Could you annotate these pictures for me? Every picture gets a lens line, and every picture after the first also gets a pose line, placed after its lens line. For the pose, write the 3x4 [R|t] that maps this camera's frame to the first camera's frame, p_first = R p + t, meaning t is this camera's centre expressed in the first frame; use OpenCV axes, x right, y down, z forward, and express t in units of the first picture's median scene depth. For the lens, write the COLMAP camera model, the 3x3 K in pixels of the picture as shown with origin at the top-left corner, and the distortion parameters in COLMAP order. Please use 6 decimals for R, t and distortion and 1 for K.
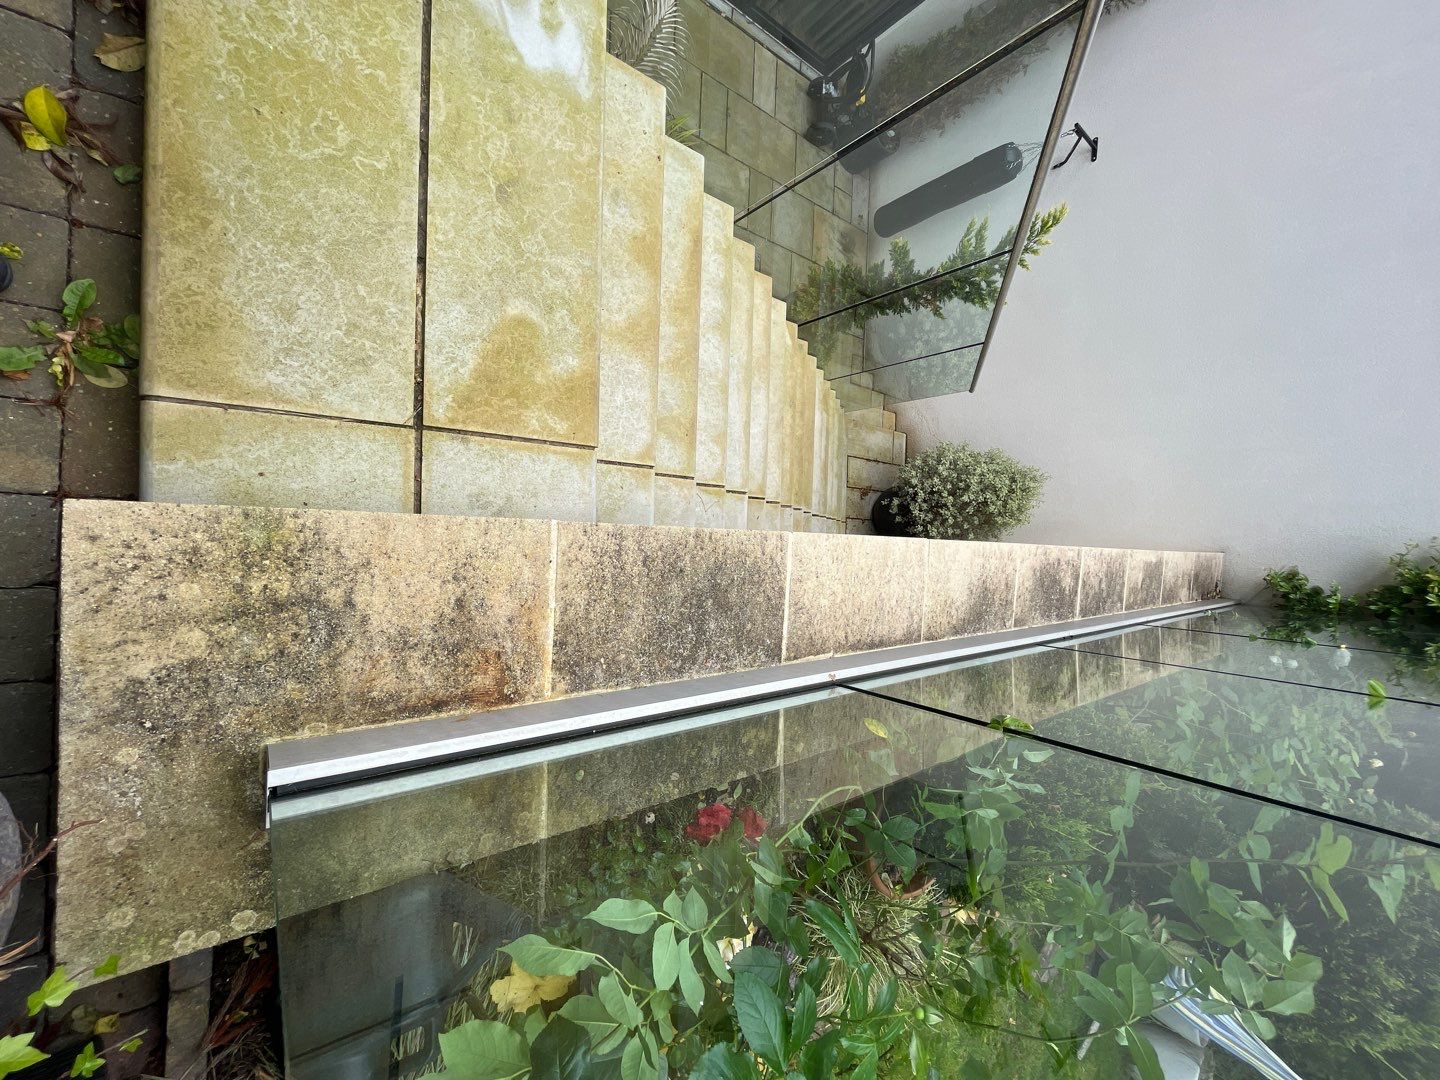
lens RADIAL K [[585.8, 0, 721.6], [0, 585.8, 543.3], [0, 0, 1]] dist [-0.002072, -0.000076]
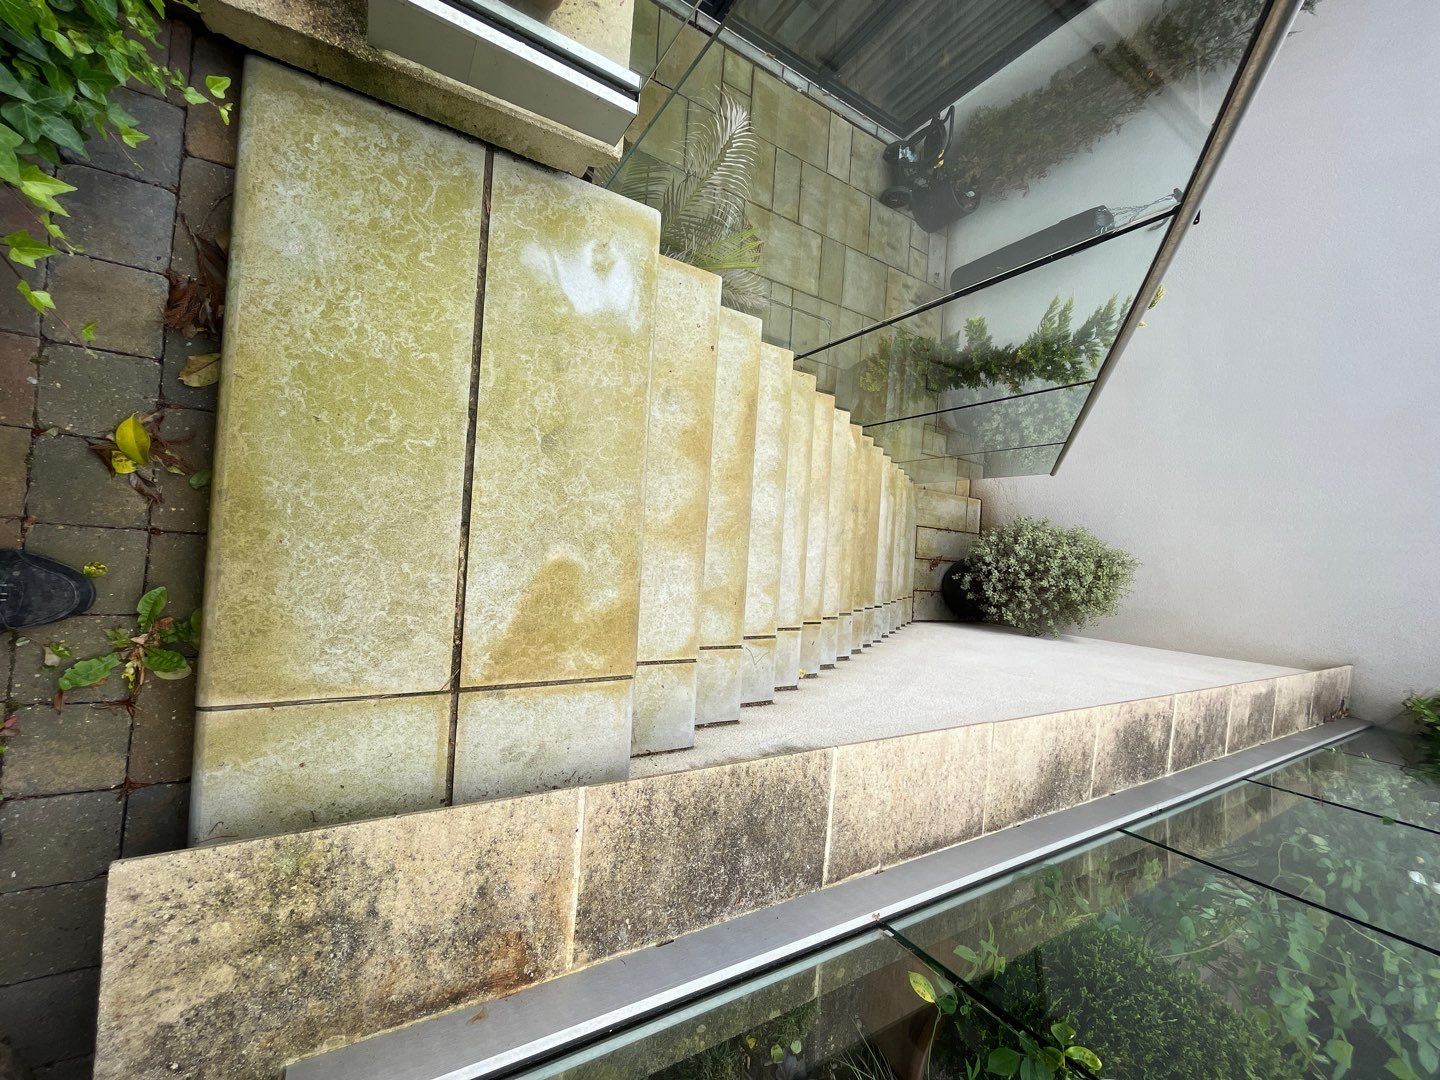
lens RADIAL K [[585.8, 0, 721.6], [0, 585.8, 543.3], [0, 0, 1]] dist [-0.002072, -0.000076]
pose [[0.992815, 0.028788, -0.116143, 0.045047], [-0.032613, 0.998982, -0.031169, -0.400730], [0.115127, 0.034733, 0.992743, 0.037773]]
